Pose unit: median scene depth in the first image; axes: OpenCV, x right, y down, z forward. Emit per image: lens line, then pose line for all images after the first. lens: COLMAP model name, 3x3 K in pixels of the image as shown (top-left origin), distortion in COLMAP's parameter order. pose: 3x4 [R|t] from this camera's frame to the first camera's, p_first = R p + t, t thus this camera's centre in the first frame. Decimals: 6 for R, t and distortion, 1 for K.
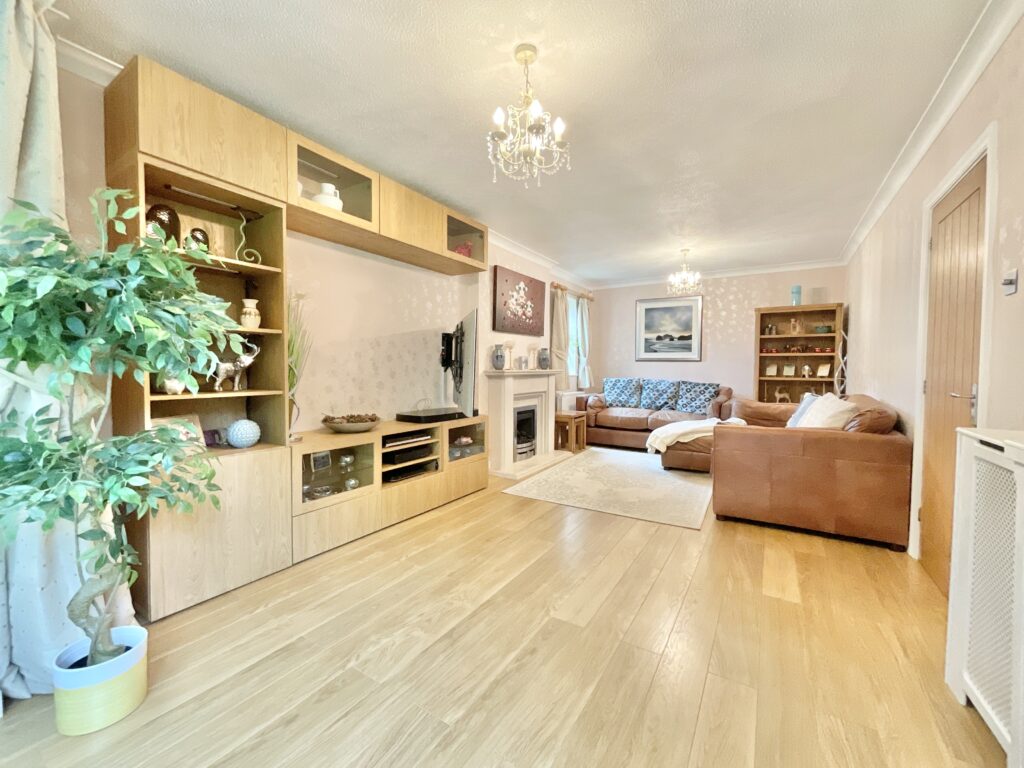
lens RADIAL K [[417.1, 0, 511.9], [0, 417.1, 381.6], [0, 0, 1]] dist [0.000598, 0.000800]
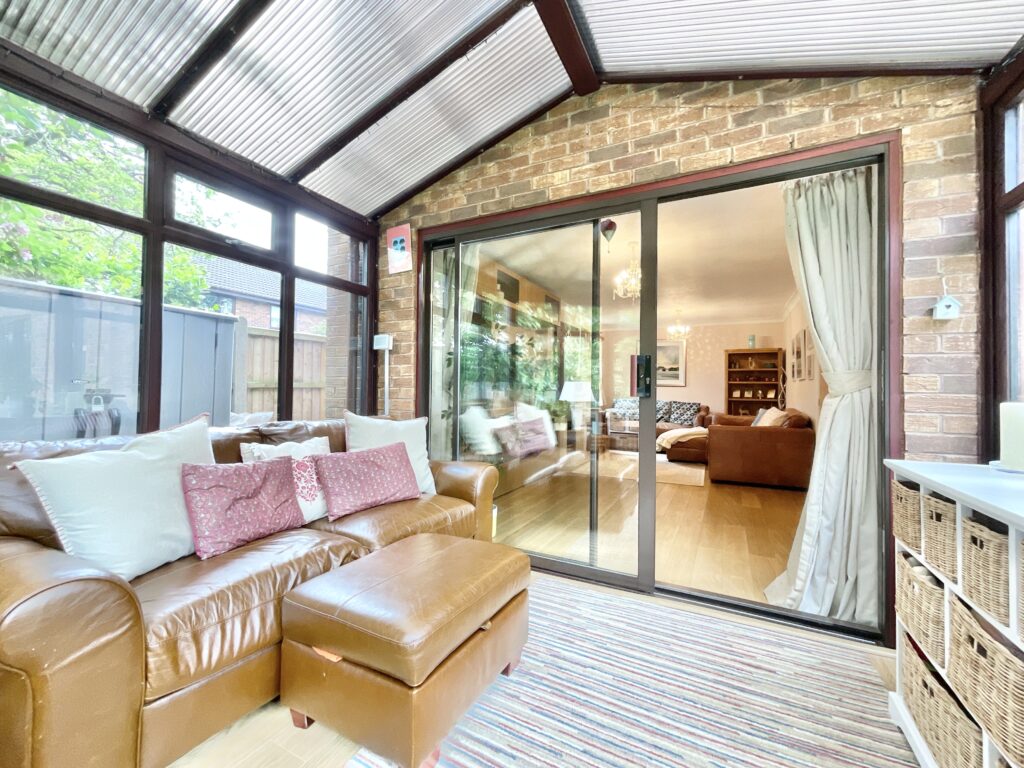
lens RADIAL K [[417.1, 0, 511.9], [0, 417.1, 381.6], [0, 0, 1]] dist [0.000598, 0.000800]
pose [[0.996641, 0.011373, 0.081107, -0.259038], [-0.006909, 0.998456, -0.055110, 0.016074], [-0.081608, 0.054364, 0.995181, -0.357757]]
